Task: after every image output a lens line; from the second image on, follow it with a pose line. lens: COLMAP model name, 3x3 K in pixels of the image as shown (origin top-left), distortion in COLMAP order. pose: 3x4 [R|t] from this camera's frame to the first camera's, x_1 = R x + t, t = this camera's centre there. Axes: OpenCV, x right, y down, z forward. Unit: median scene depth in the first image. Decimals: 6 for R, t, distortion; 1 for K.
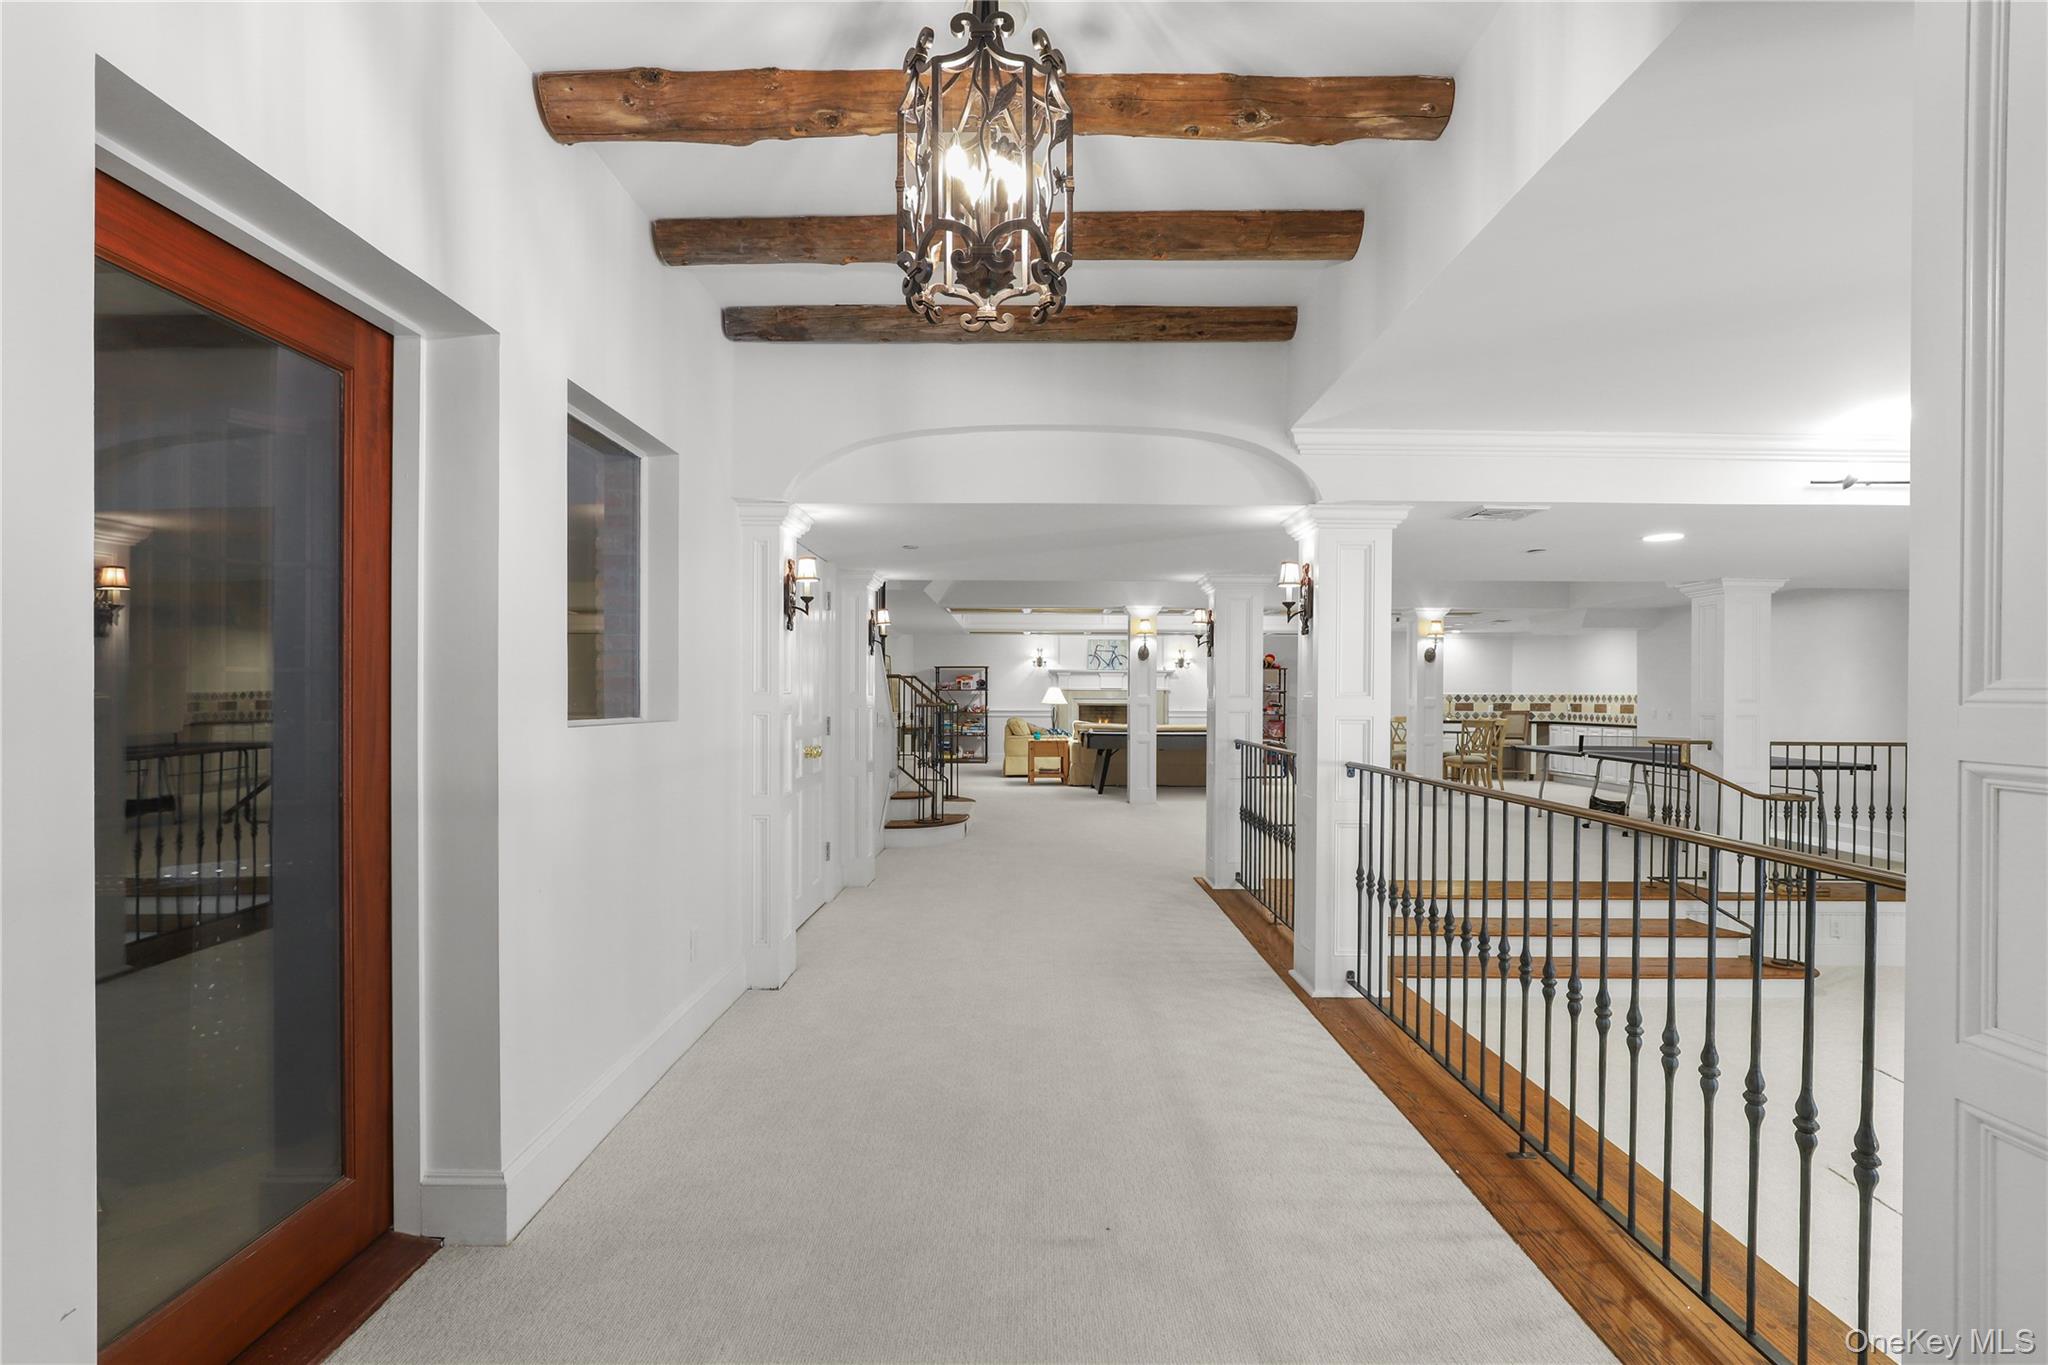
lens RADIAL K [[937.1, 0, 1022.5], [0, 937.1, 686.2], [0, 0, 1]] dist [-0.014981, -0.000051]
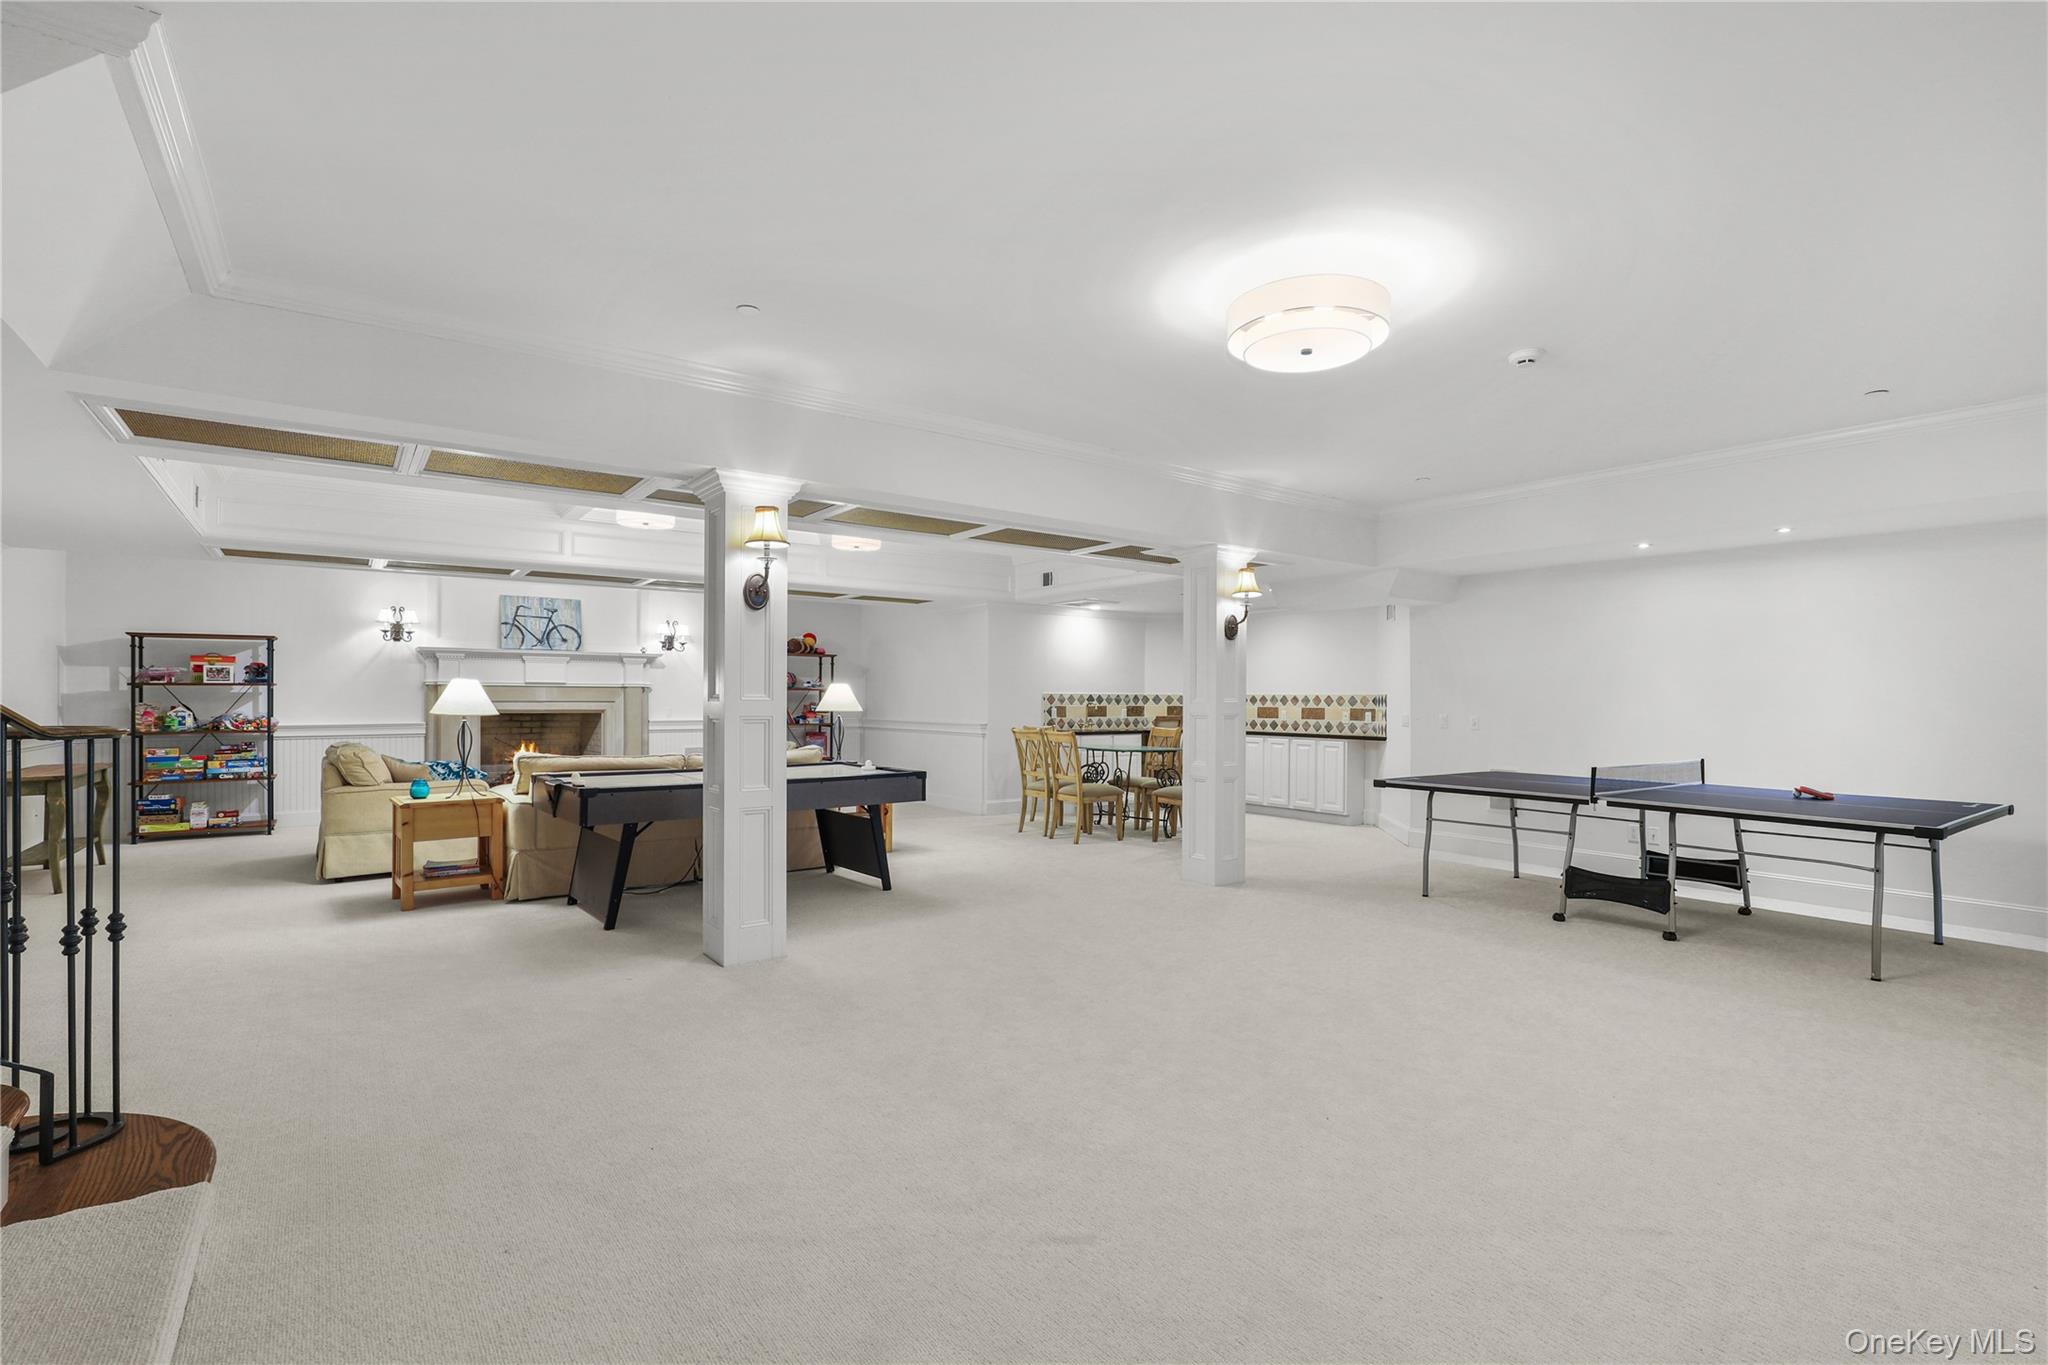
lens RADIAL K [[937.1, 0, 1011.5], [0, 937.1, 694.9], [0, 0, 1]] dist [-0.014981, -0.000051]
pose [[0.805406, 0.000977, 0.592723, -0.016635], [-0.006635, 0.999951, 0.007368, 0.004236], [-0.592686, -0.009867, 0.805373, 0.448440]]
